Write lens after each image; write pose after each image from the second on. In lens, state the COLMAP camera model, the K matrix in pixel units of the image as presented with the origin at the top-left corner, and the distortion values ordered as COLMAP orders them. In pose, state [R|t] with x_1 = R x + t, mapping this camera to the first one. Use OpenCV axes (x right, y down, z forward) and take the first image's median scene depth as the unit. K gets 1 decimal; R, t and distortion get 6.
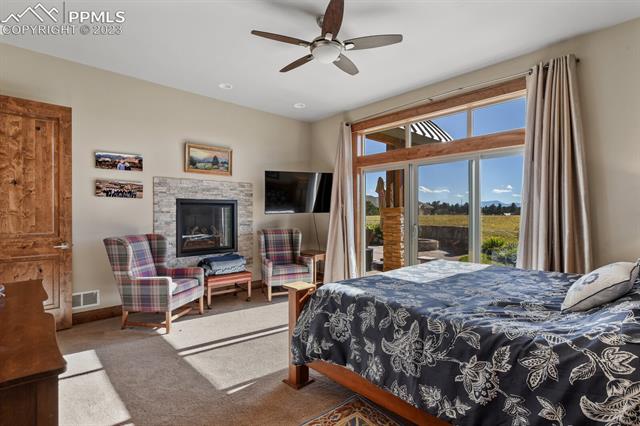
lens RADIAL K [[315.6, 0, 320.0], [0, 315.6, 213.0], [0, 0, 1]] dist [0.004248, 0.000334]
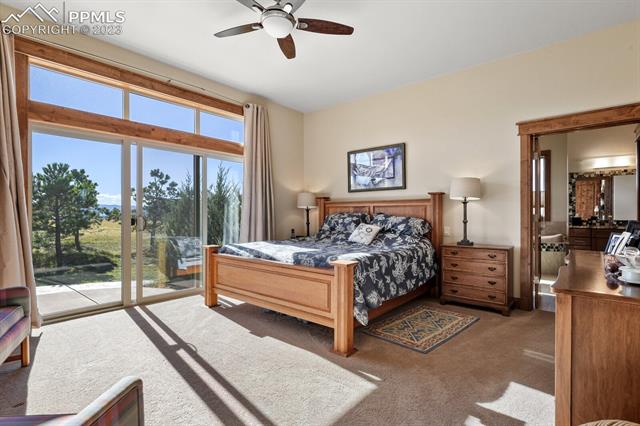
lens RADIAL K [[315.6, 0, 320.0], [0, 315.6, 213.0], [0, 0, 1]] dist [0.004248, 0.000334]
pose [[-0.117615, 0.001458, 0.993058, -1.083219], [-0.001003, 0.999998, -0.001587, 0.055346], [-0.993059, -0.001182, -0.117614, 1.152317]]
